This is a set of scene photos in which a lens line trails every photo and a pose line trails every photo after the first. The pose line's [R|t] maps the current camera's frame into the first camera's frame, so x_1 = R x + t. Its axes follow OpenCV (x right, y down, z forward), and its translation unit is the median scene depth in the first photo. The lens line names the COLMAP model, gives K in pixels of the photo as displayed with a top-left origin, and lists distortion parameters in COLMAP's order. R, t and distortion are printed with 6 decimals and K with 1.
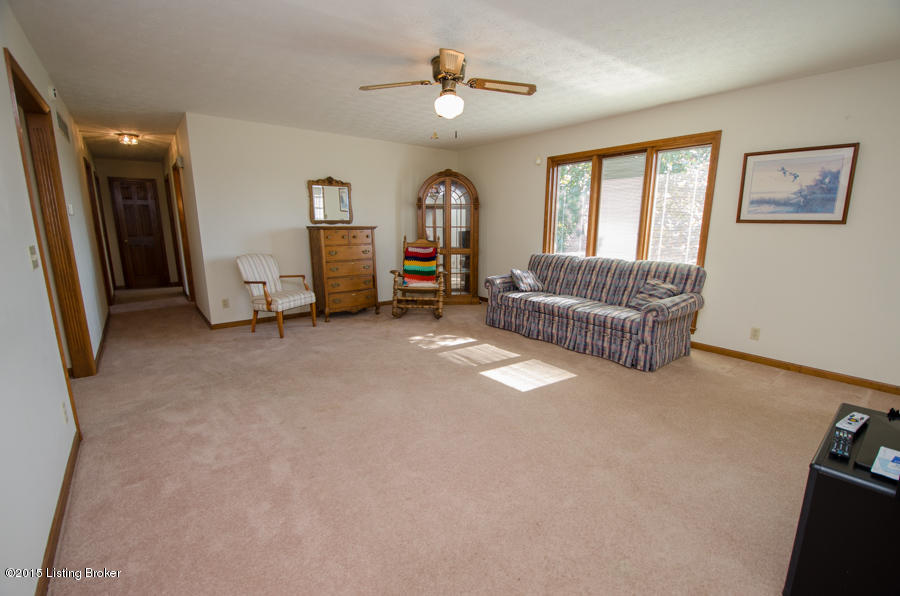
lens RADIAL K [[395.4, 0, 450.0], [0, 395.4, 298.0], [0, 0, 1]] dist [-0.001997, -0.000286]
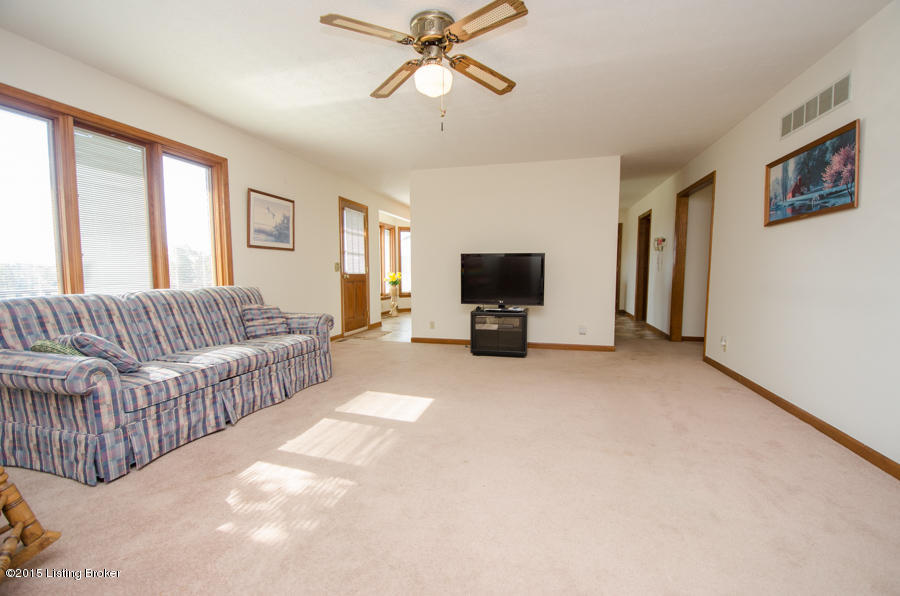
lens RADIAL K [[395.4, 0, 450.0], [0, 395.4, 298.0], [0, 0, 1]] dist [-0.001997, -0.000286]
pose [[-0.604697, -0.057443, 0.794381, -0.519720], [0.149680, 0.971428, 0.184185, -0.165708], [-0.782264, 0.230280, -0.578822, 1.200301]]
